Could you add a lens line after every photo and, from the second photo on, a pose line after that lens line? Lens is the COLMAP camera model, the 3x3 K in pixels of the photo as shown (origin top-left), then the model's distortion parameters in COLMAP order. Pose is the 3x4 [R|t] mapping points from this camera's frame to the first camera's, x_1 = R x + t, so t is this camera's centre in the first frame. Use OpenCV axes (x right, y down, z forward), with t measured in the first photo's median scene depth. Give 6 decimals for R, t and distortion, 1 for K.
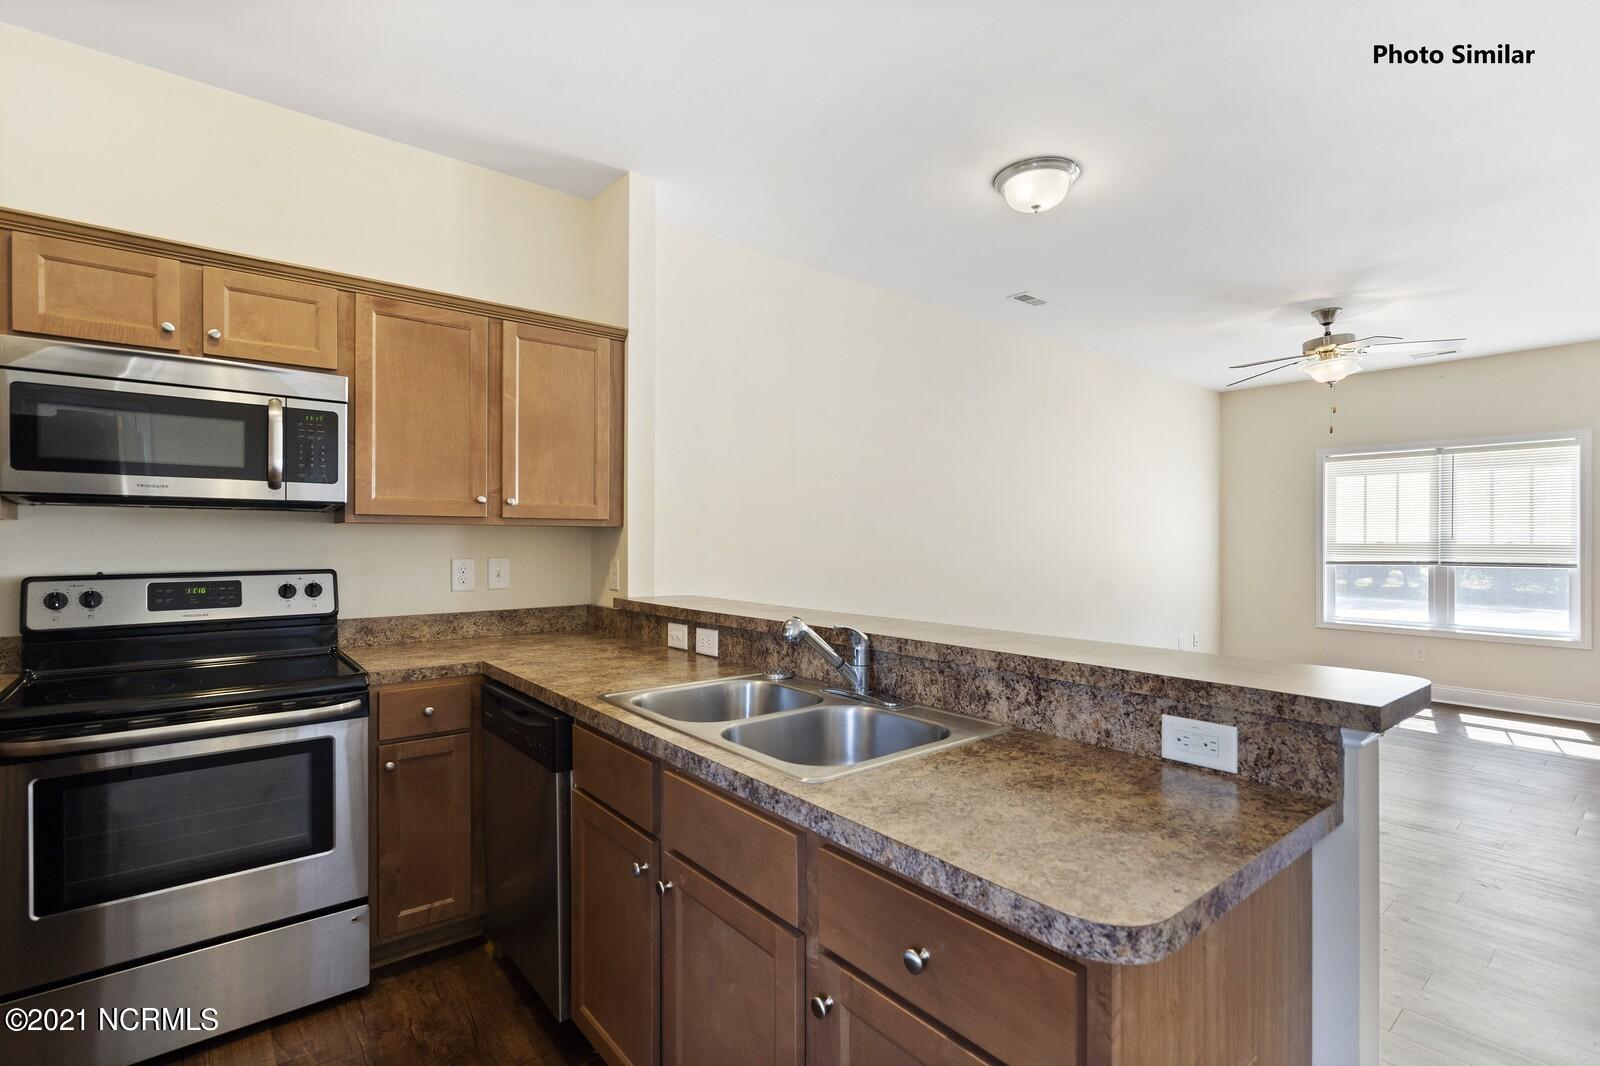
lens RADIAL K [[748.5, 0, 800.1], [0, 748.5, 539.8], [0, 0, 1]] dist [-0.001230, 0.000530]
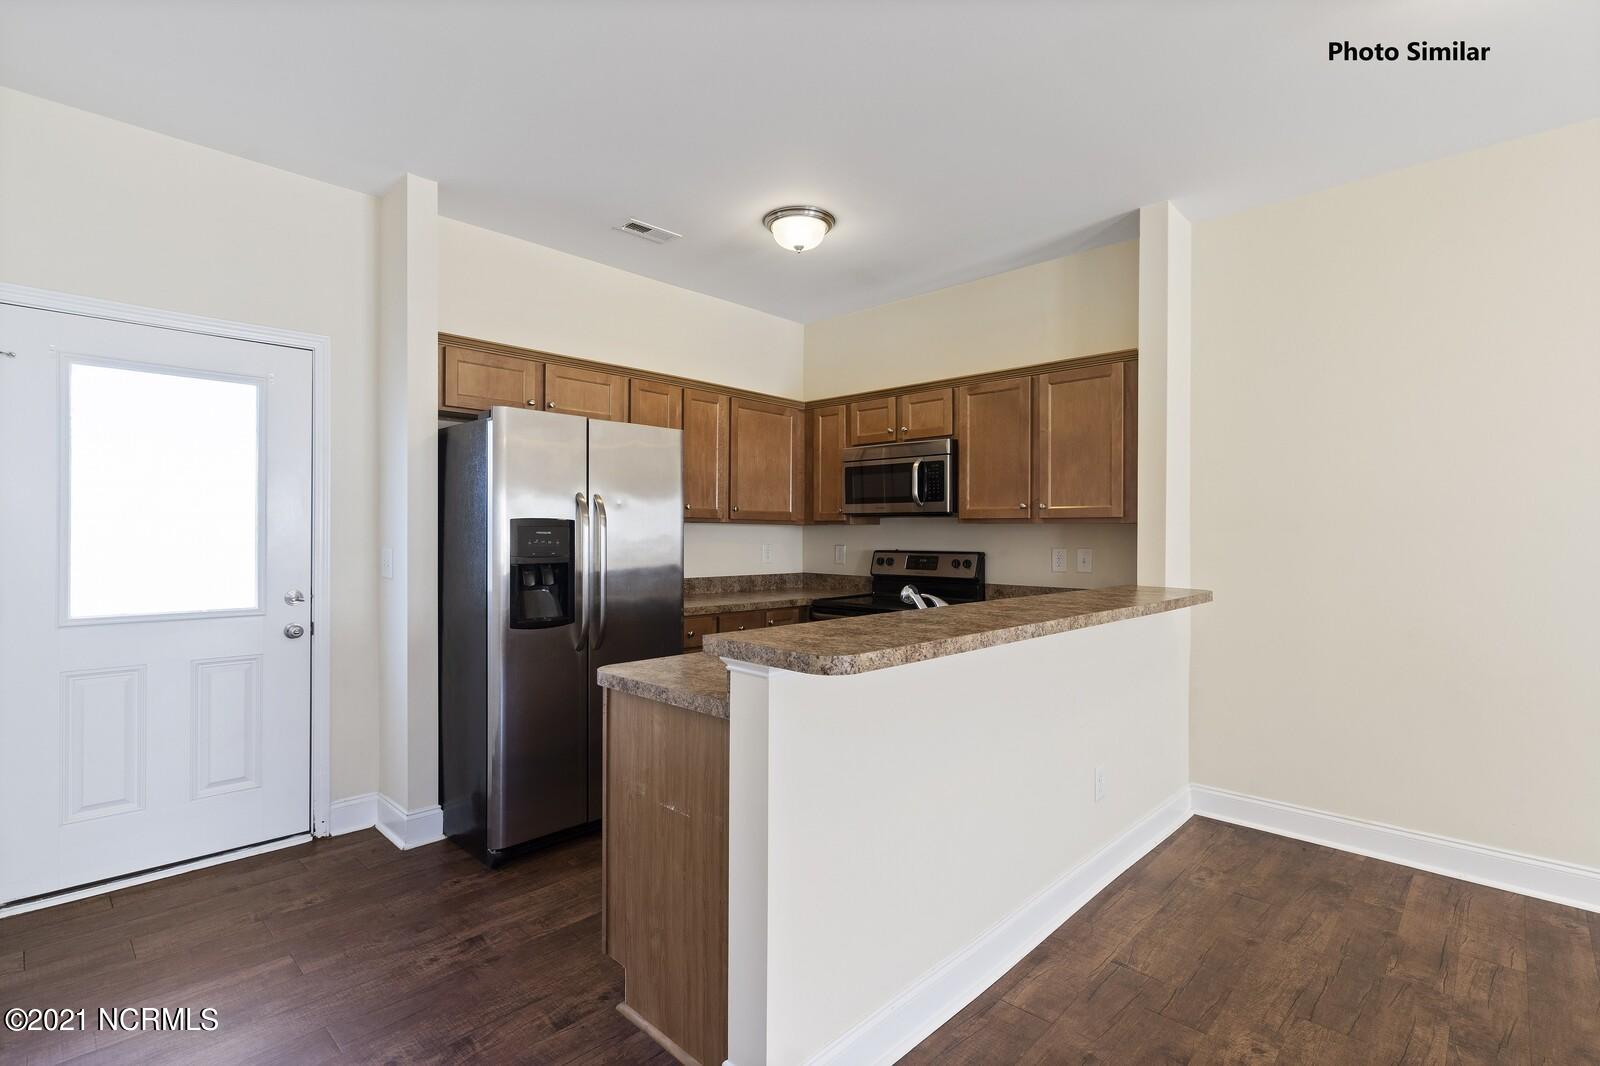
lens RADIAL K [[748.5, 0, 800.1], [0, 748.5, 539.8], [0, 0, 1]] dist [-0.001230, 0.000530]
pose [[0.114384, 0.006427, -0.993416, 1.131340], [-0.007118, 0.999959, 0.005650, 0.006892], [0.993411, 0.006425, 0.114425, 0.497705]]
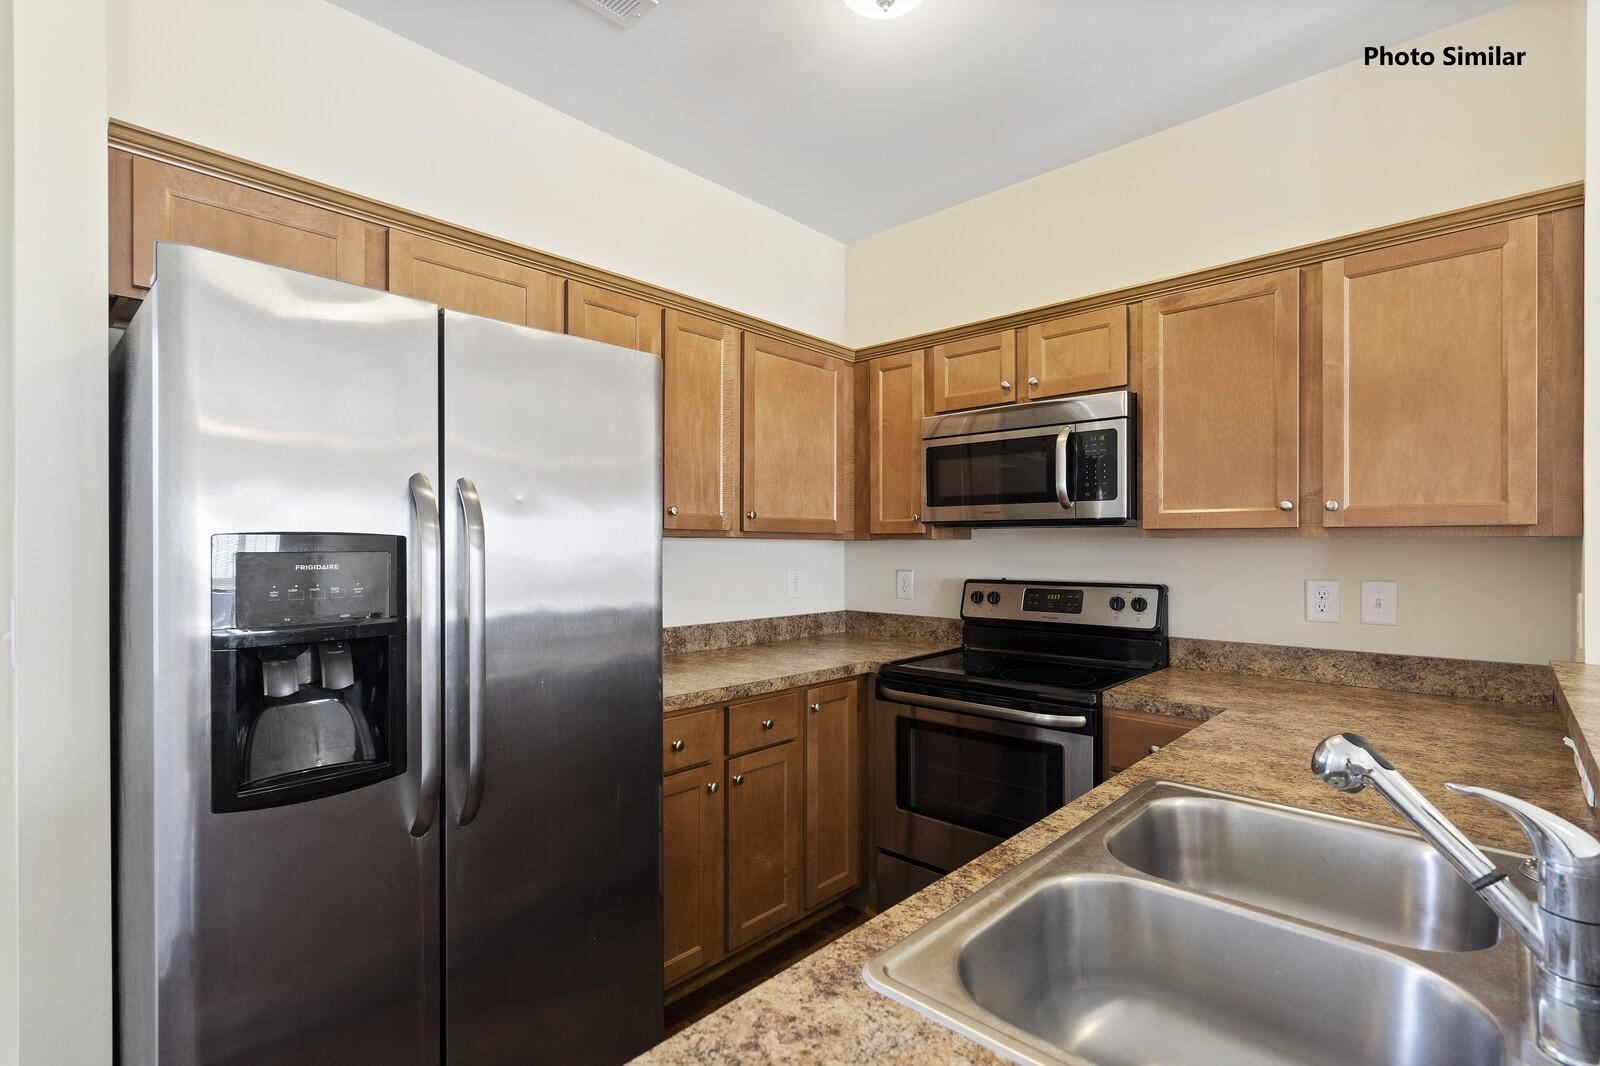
lens RADIAL K [[736.4, 0, 801.6], [0, 736.4, 545.8], [0, 0, 1]] dist [-0.001435, 0.001202]
pose [[0.128873, -0.001725, -0.991660, 0.321964], [-0.002237, 0.999995, -0.002031, -0.010690], [0.991659, 0.002480, 0.128869, 0.481084]]
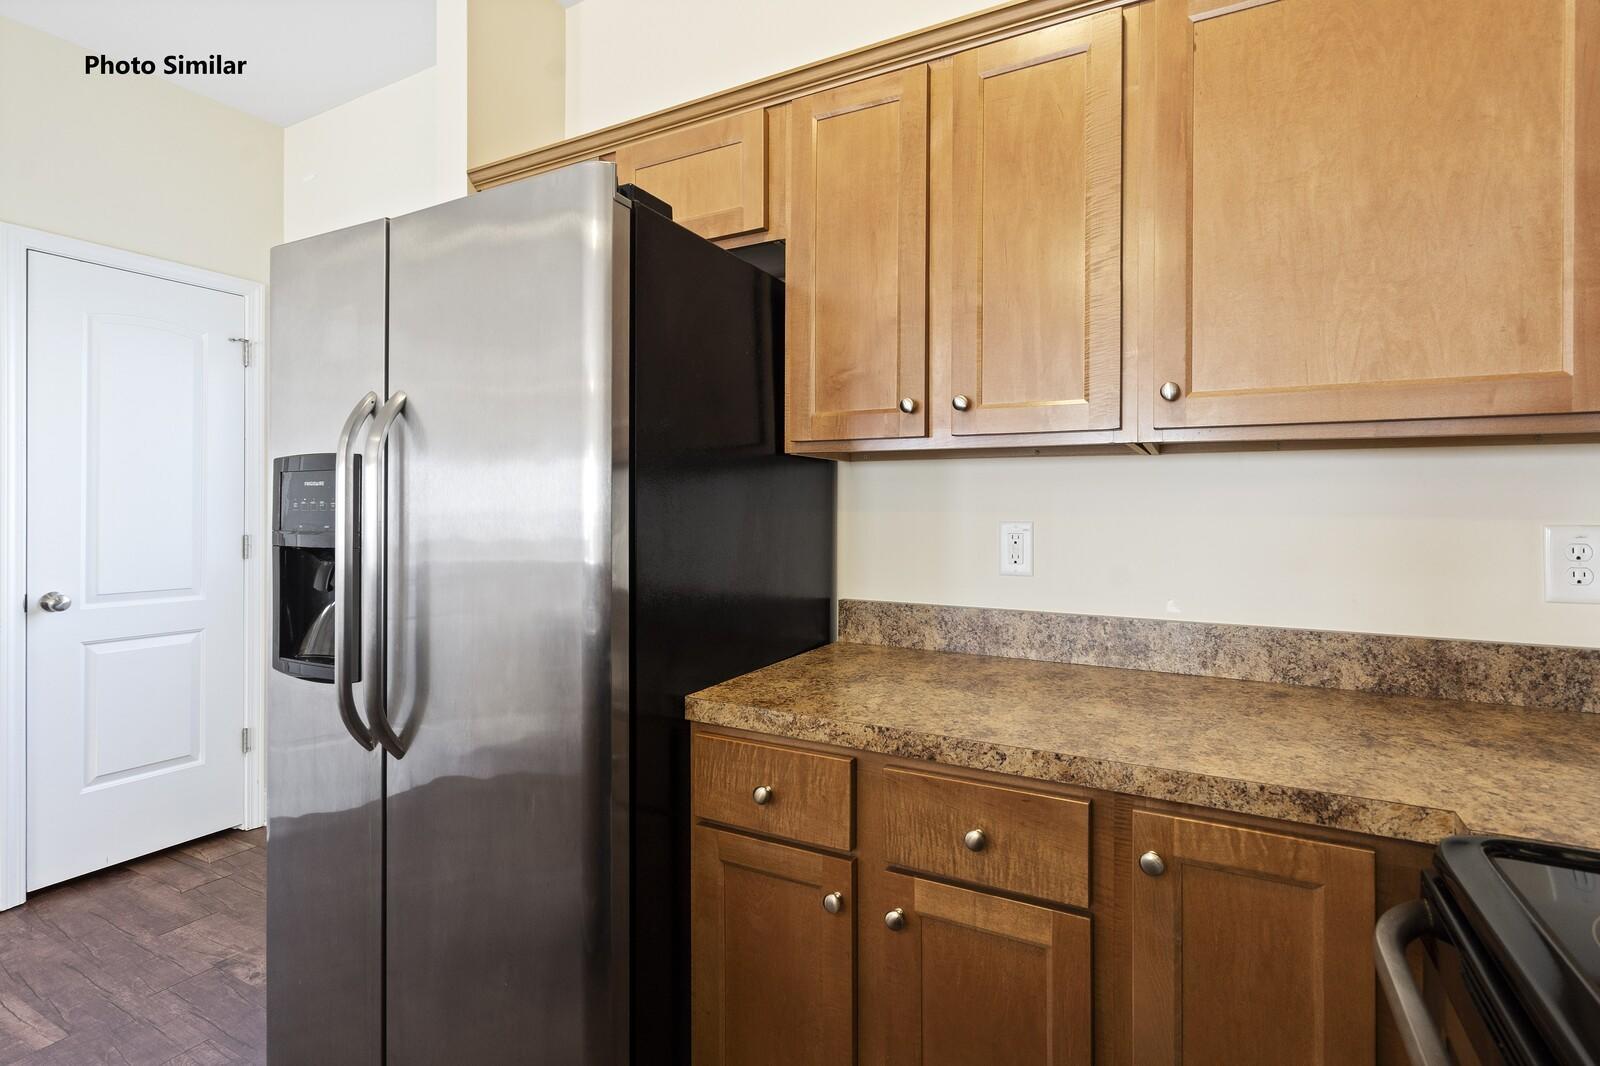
lens RADIAL K [[763.2, 0, 801.0], [0, 763.2, 510.5], [0, 0, 1]] dist [0.000298, 0.000179]
pose [[-0.923114, -0.003093, -0.384515, -0.406575], [-0.004672, 0.999984, 0.003171, 0.024204], [0.384499, 0.004724, -0.923113, 0.973764]]
